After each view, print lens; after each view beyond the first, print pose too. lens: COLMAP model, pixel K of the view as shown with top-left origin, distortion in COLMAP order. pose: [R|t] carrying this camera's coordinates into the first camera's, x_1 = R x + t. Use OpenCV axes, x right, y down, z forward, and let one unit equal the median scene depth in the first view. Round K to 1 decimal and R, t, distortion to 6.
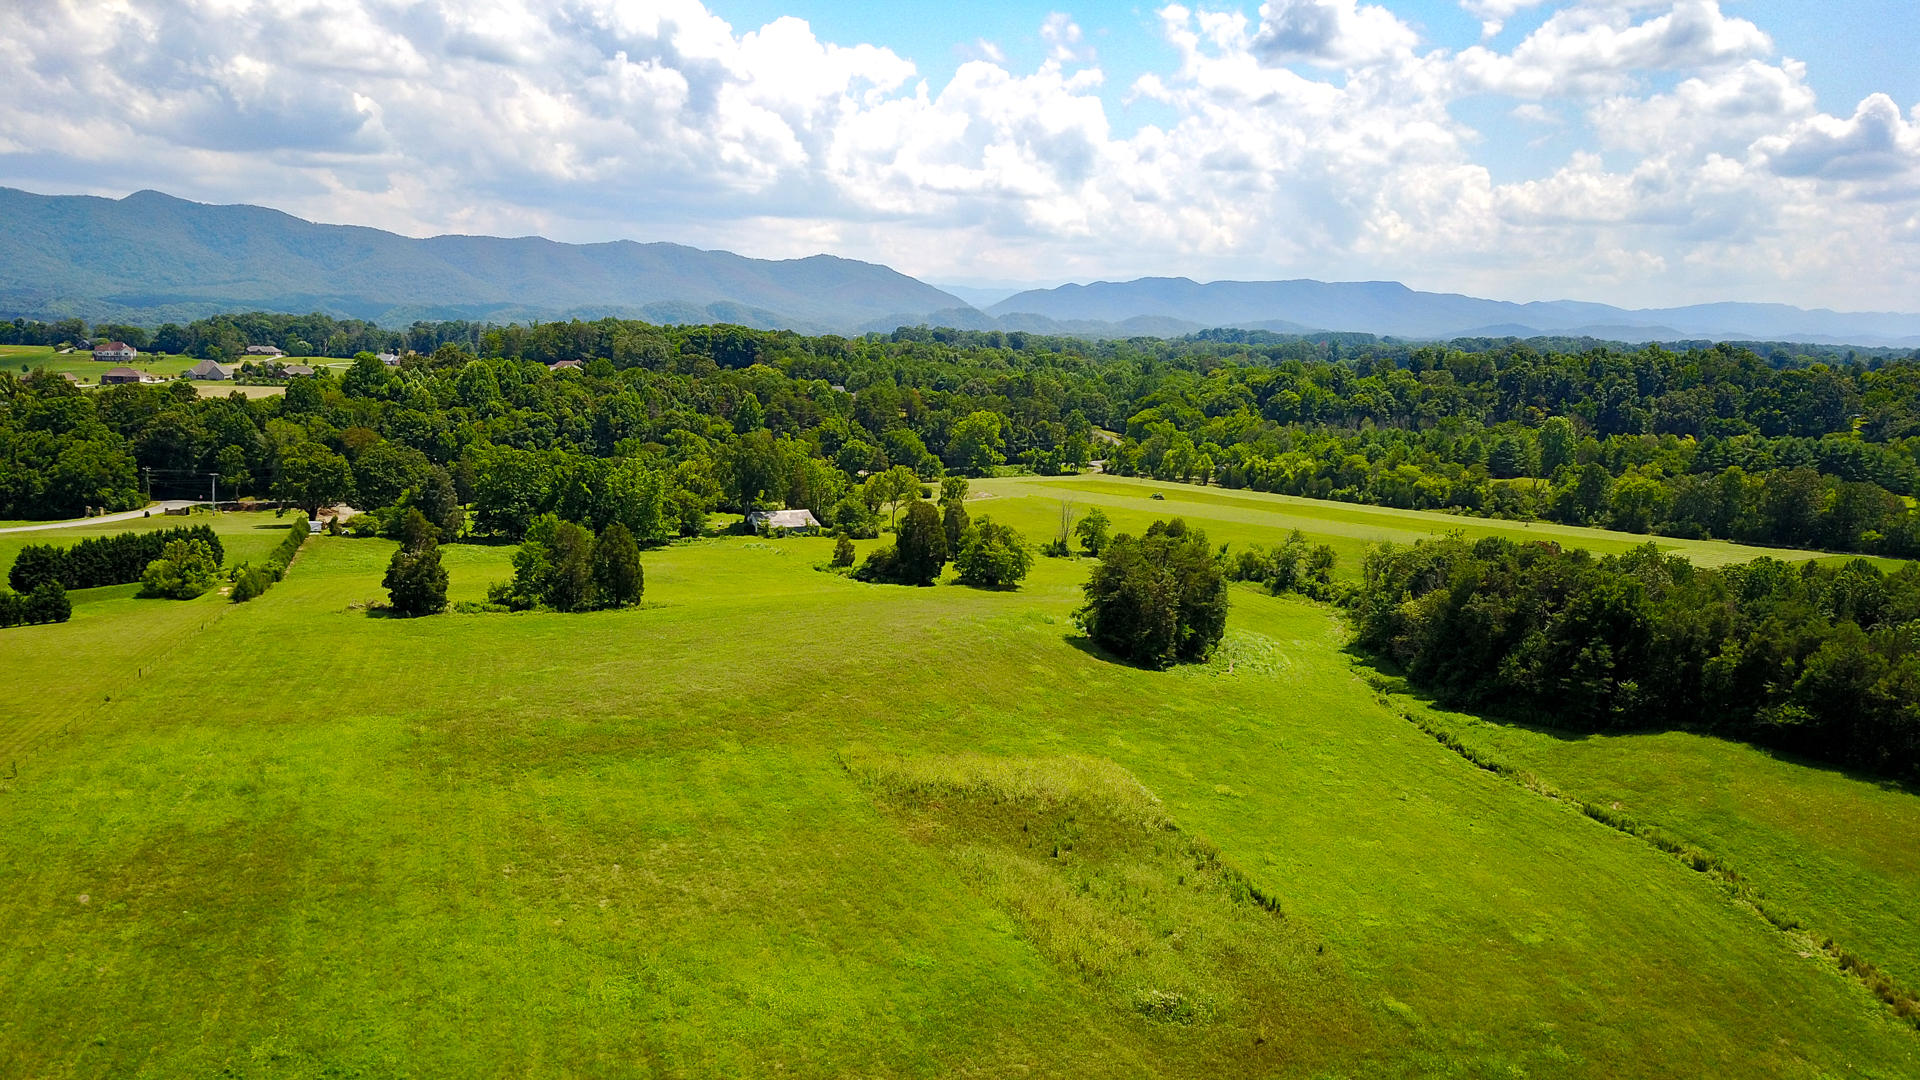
lens RADIAL K [[1475.2, 0, 950.6], [0, 1475.2, 544.1], [0, 0, 1]] dist [0.000968, 0.003323]
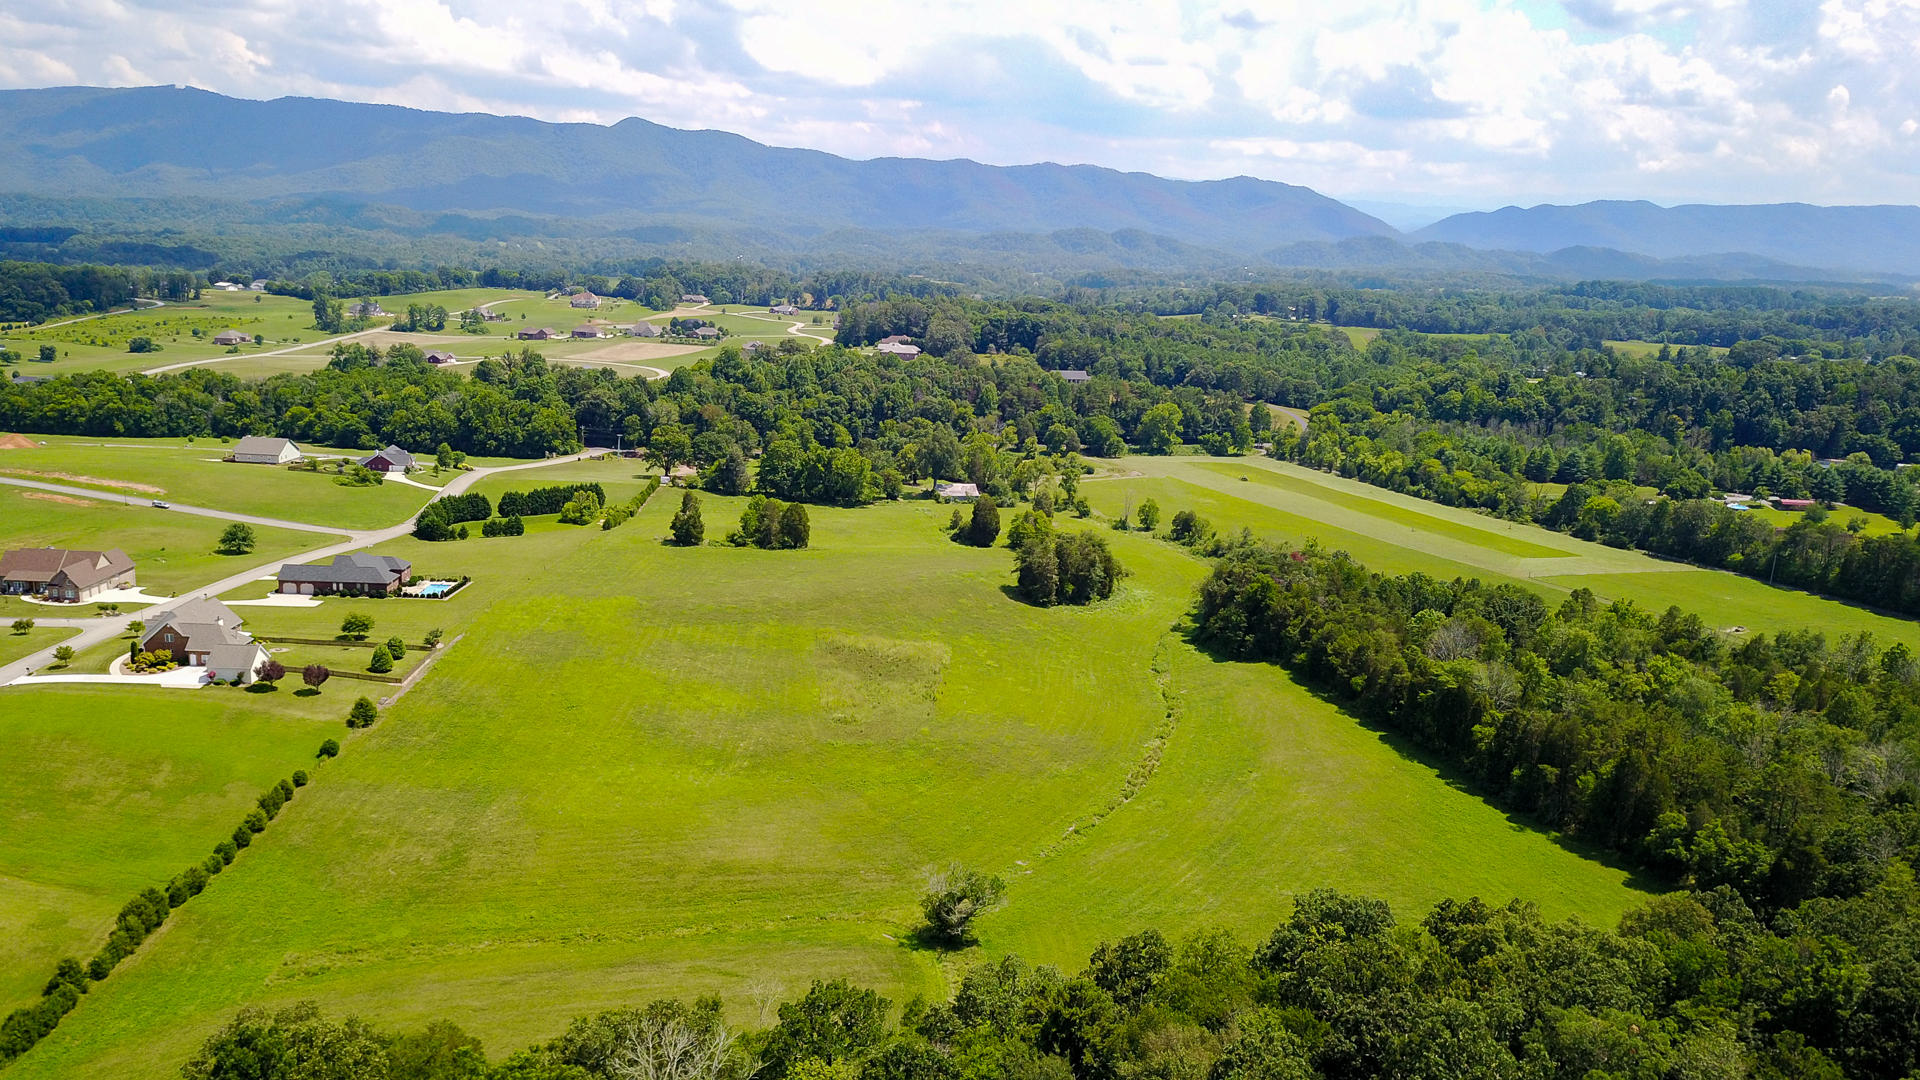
lens RADIAL K [[1471.7, 0, 953.3], [0, 1471.7, 544.9], [0, 0, 1]] dist [0.044972, -0.056862]
pose [[0.959750, 0.074628, -0.270759, 0.229834], [-0.058969, 0.996107, 0.065527, -0.046470], [0.274595, -0.046923, 0.960414, -0.345573]]
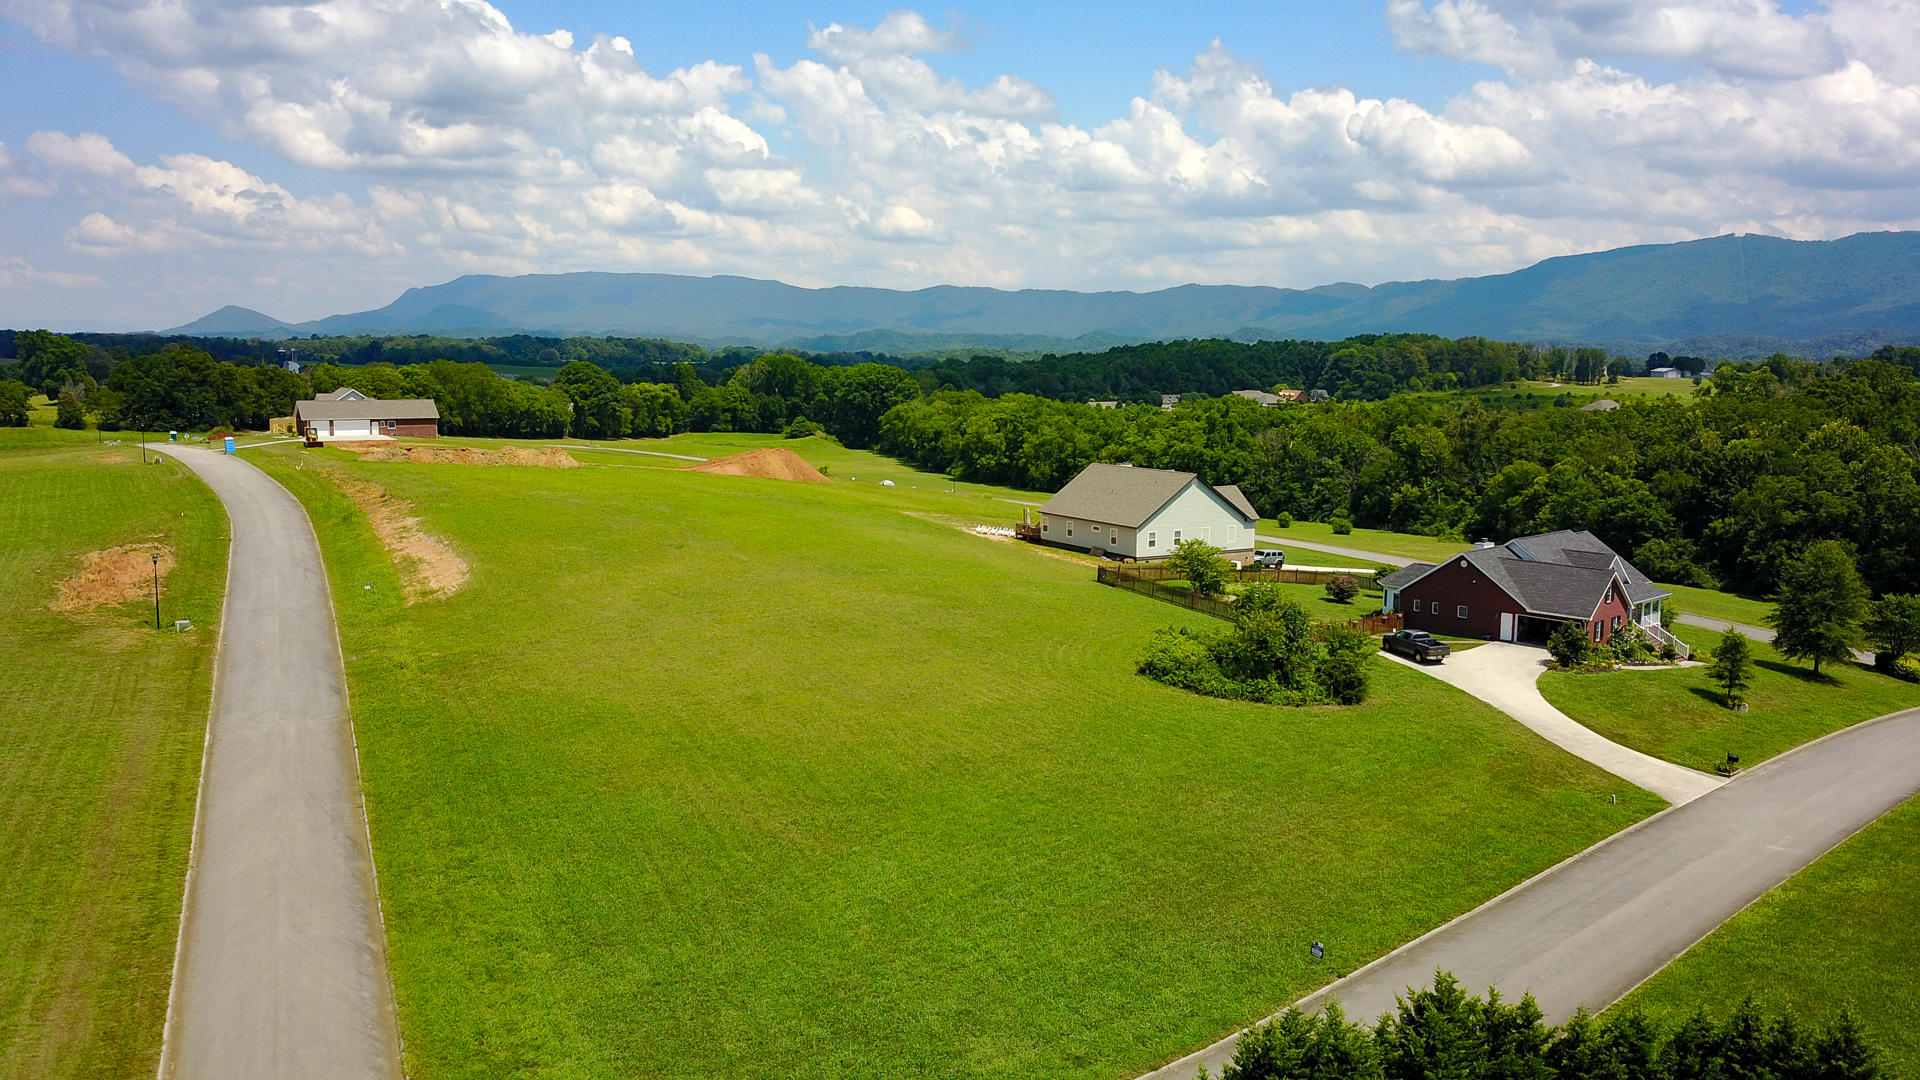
lens RADIAL K [[1482.4, 0, 945.1], [0, 1482.4, 547.8], [0, 0, 1]] dist [0.002568, 0.005677]
pose [[0.323222, 0.107461, -0.940202, -0.290554], [-0.144996, 0.987424, 0.063011, -0.020114], [0.935149, 0.115959, 0.334738, 0.442658]]
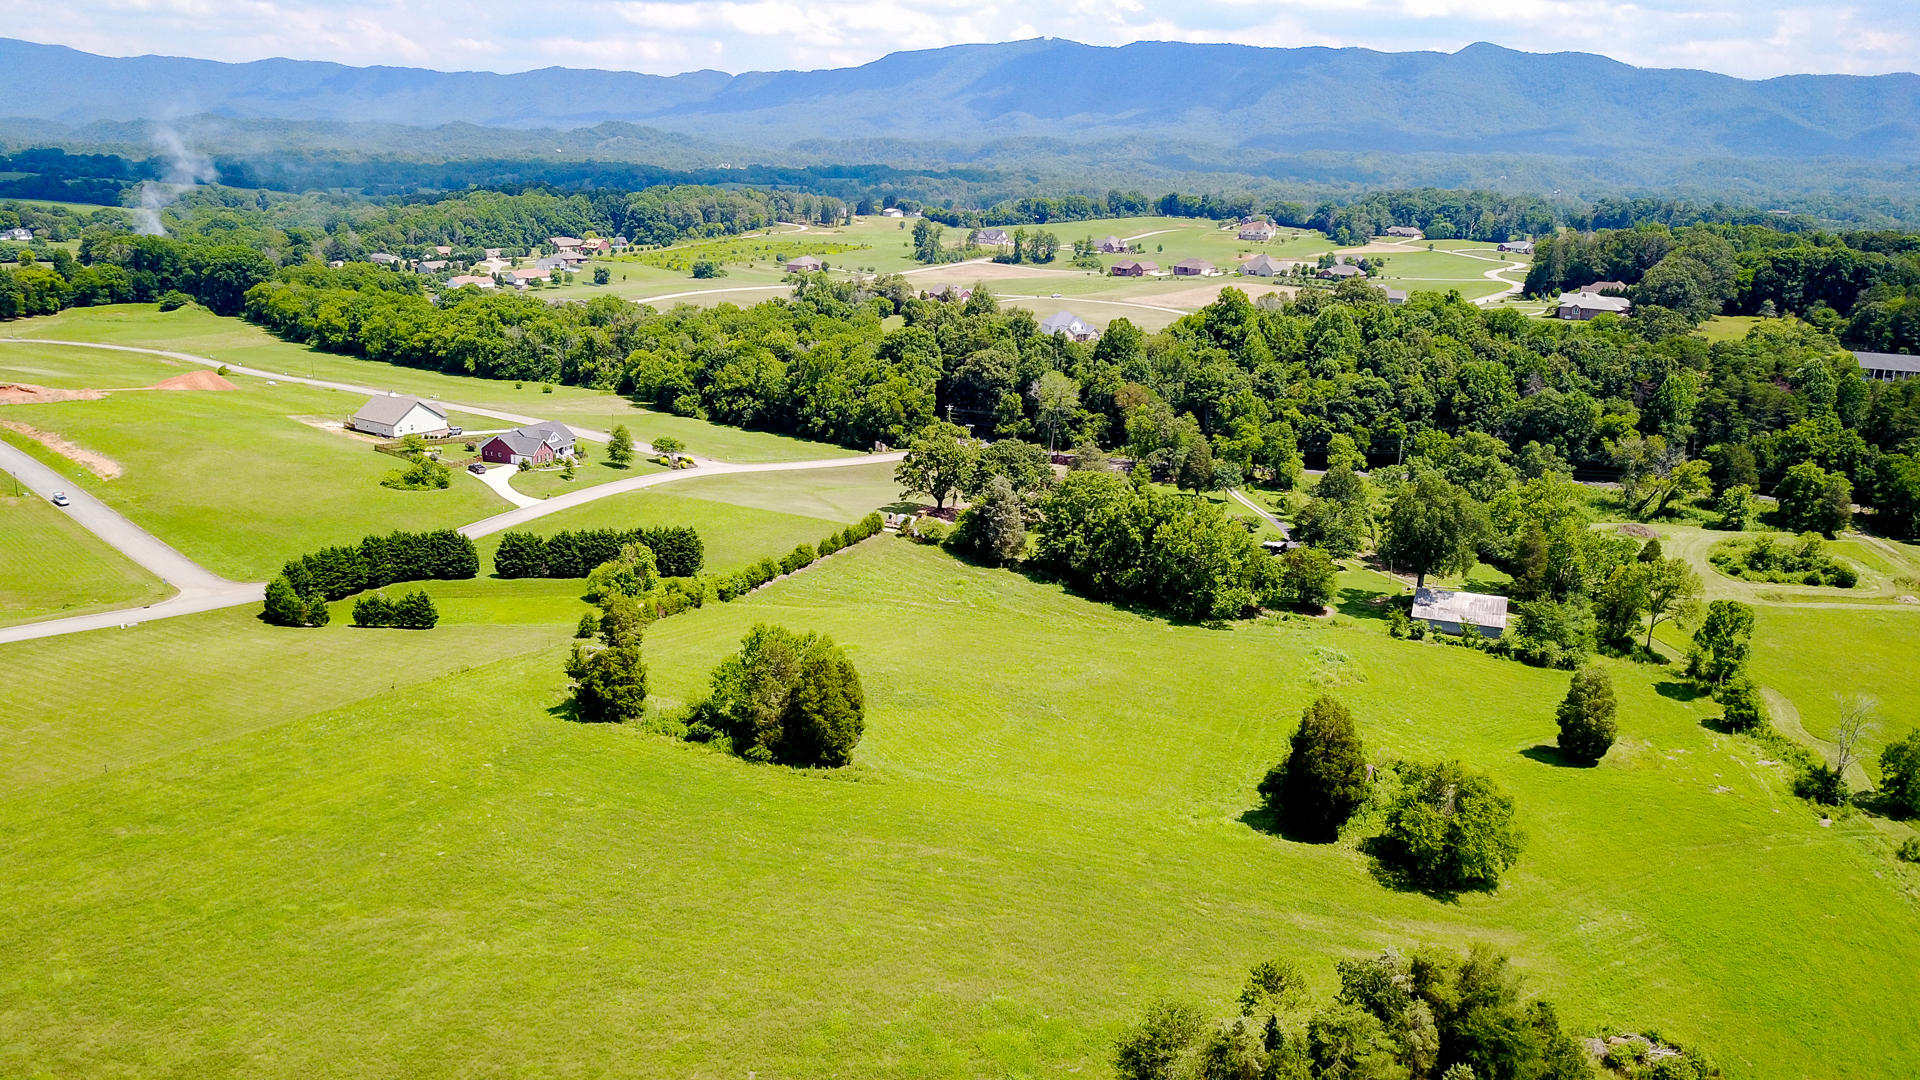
lens RADIAL K [[1482.4, 0, 945.1], [0, 1482.4, 547.8], [0, 0, 1]] dist [0.002568, 0.005677]
pose [[0.669052, 0.191479, -0.718126, 0.174433], [-0.117934, 0.981352, 0.151790, -0.096192], [0.733799, -0.016865, 0.679157, 0.274042]]
